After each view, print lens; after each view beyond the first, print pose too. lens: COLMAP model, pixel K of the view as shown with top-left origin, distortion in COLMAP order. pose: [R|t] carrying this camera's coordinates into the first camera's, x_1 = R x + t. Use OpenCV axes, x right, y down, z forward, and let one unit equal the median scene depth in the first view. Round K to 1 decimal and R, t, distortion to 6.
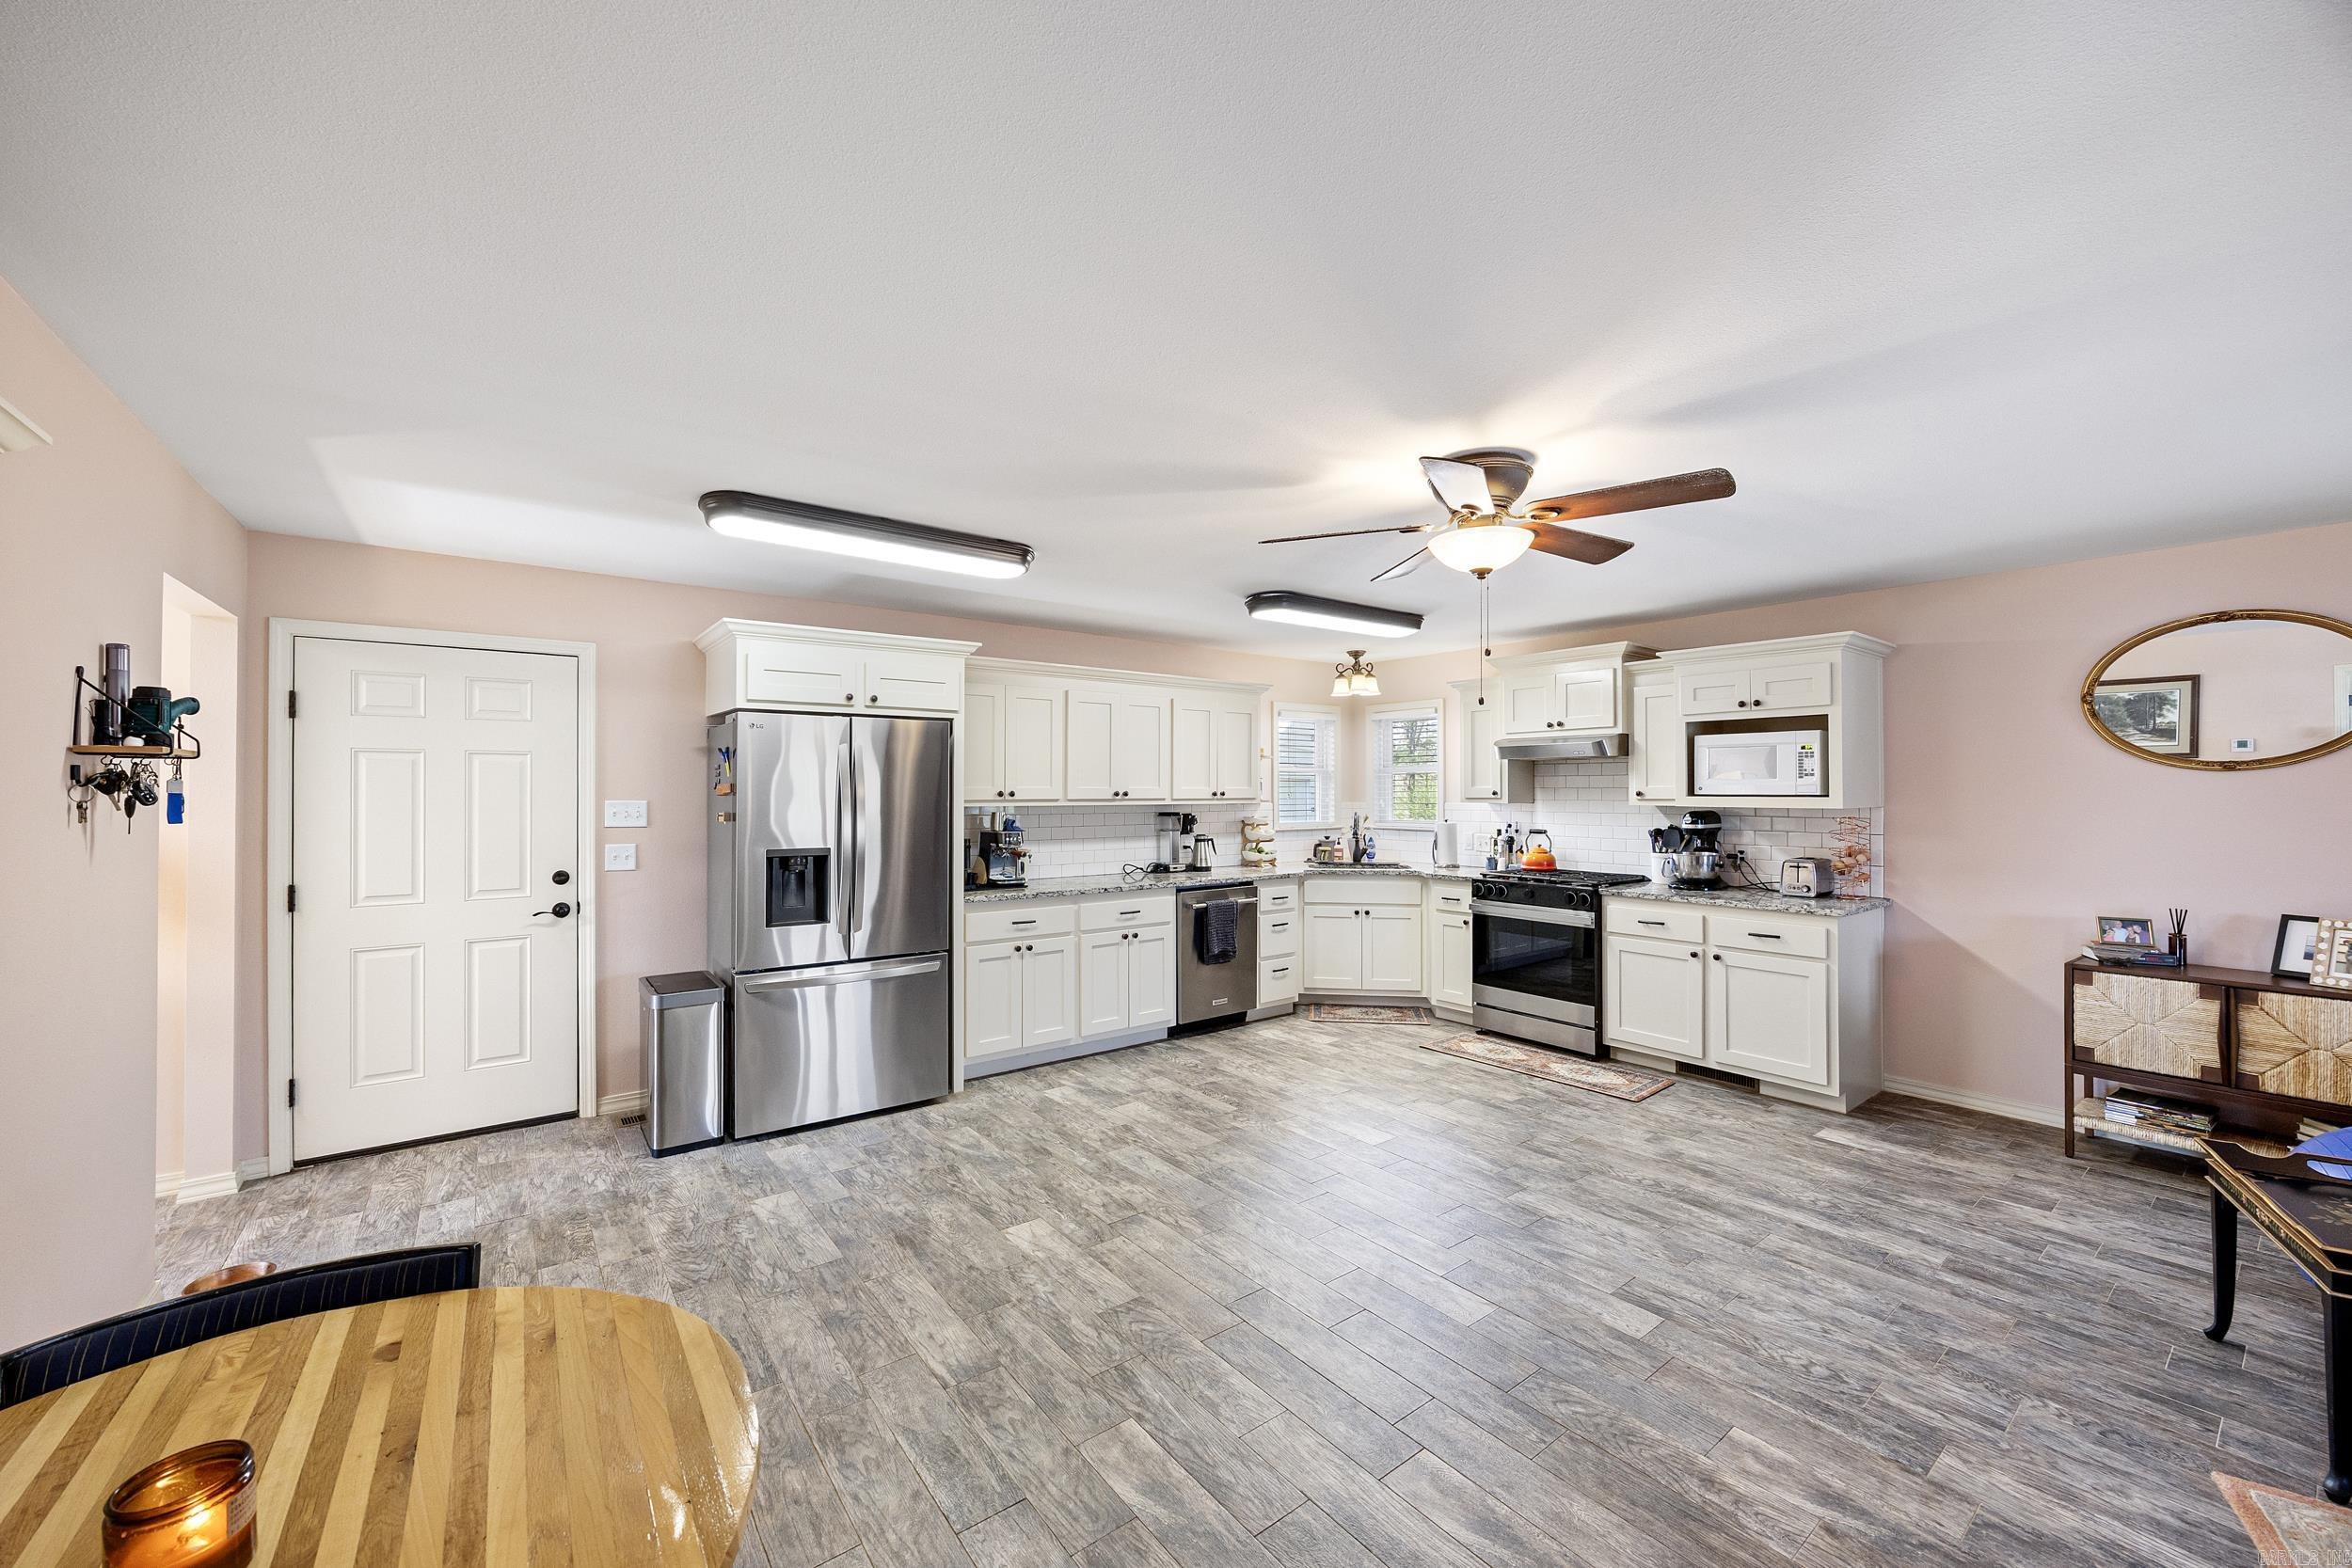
lens RADIAL K [[904.0, 0, 1190.0], [0, 904.0, 782.3], [0, 0, 1]] dist [-0.002040, -0.000089]
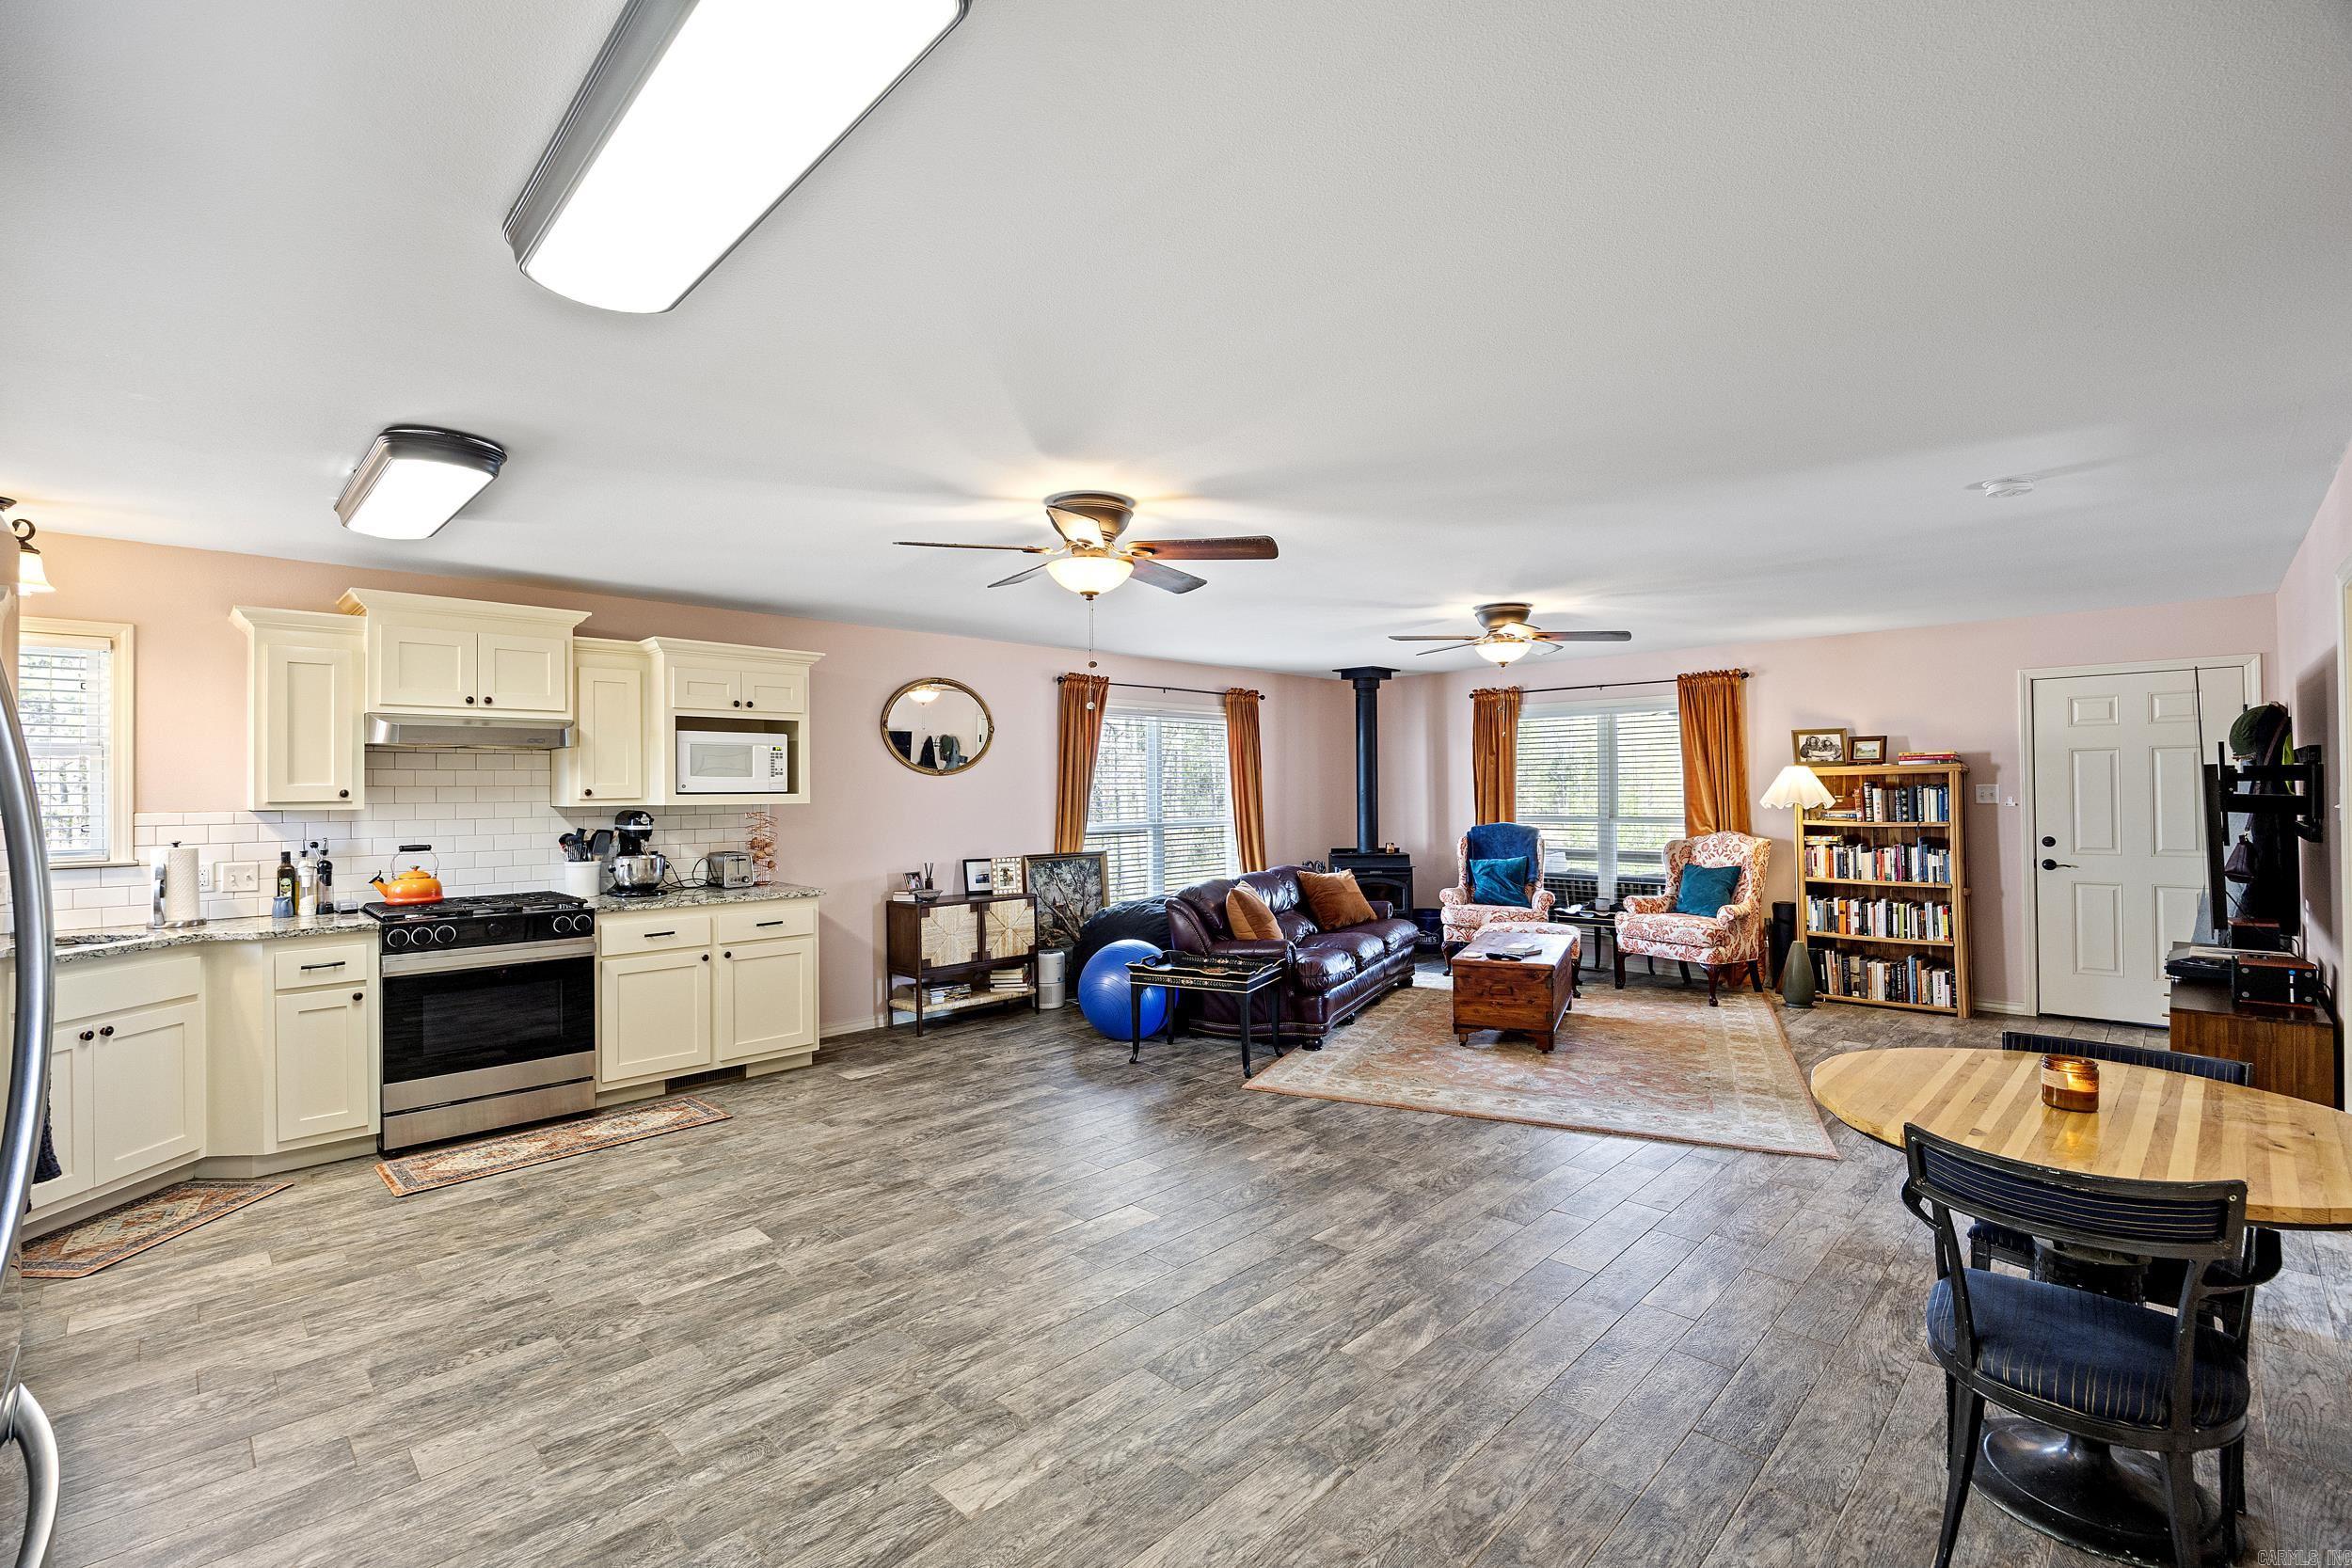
lens RADIAL K [[1034.8, 0, 1183.6], [0, 1034.8, 780.2], [0, 0, 1]] dist [-0.016014, 0.001031]
pose [[-0.133425, 0.010795, 0.991000, -0.620265], [0.000145, 0.999941, -0.010873, 0.012349], [-0.991059, -0.001307, -0.133419, 0.654137]]
